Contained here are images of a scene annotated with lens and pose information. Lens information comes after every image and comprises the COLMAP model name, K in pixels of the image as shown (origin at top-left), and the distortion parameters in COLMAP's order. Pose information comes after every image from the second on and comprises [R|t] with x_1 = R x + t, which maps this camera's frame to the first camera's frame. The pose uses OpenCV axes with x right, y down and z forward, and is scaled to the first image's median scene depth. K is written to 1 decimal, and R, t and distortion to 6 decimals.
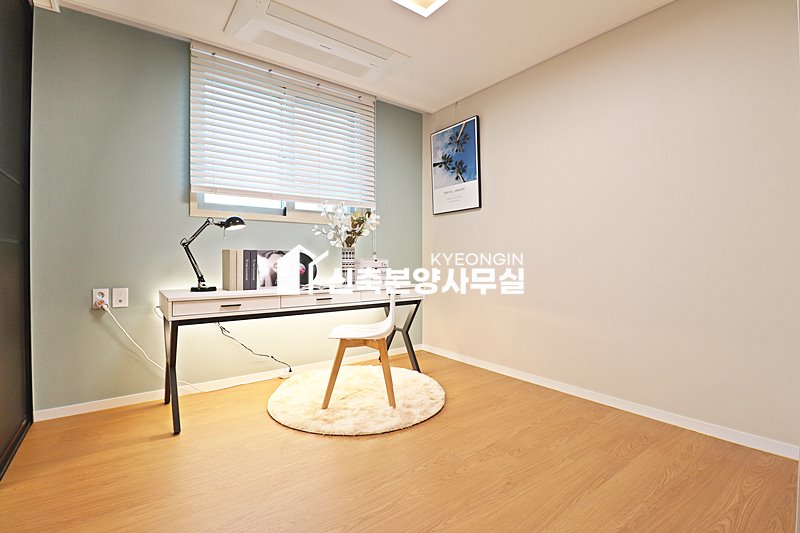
lens RADIAL K [[369.3, 0, 399.5], [0, 369.3, 265.8], [0, 0, 1]] dist [-0.005771, -0.008523]
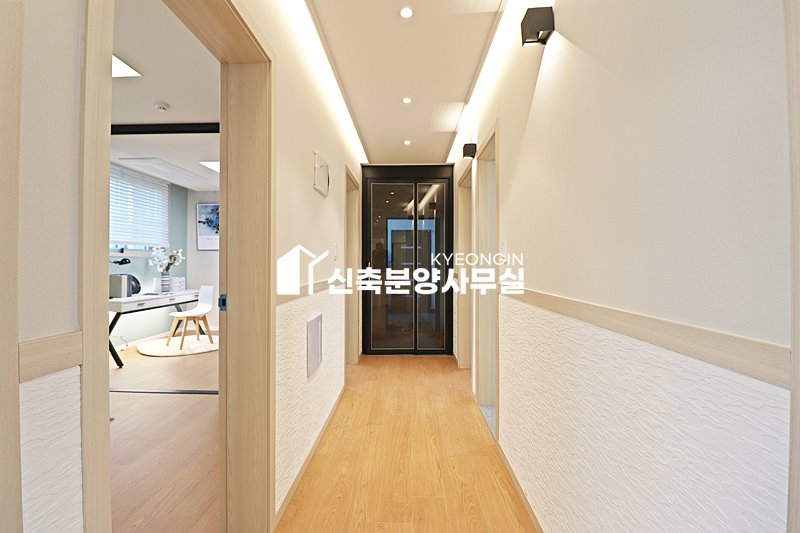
lens RADIAL K [[369.3, 0, 401.3], [0, 369.3, 265.0], [0, 0, 1]] dist [-0.005771, -0.008523]
pose [[0.626111, -0.004678, 0.779720, -0.741201], [0.013966, 0.999889, -0.005217, -0.051038], [-0.779609, 0.014156, 0.626107, -0.932240]]
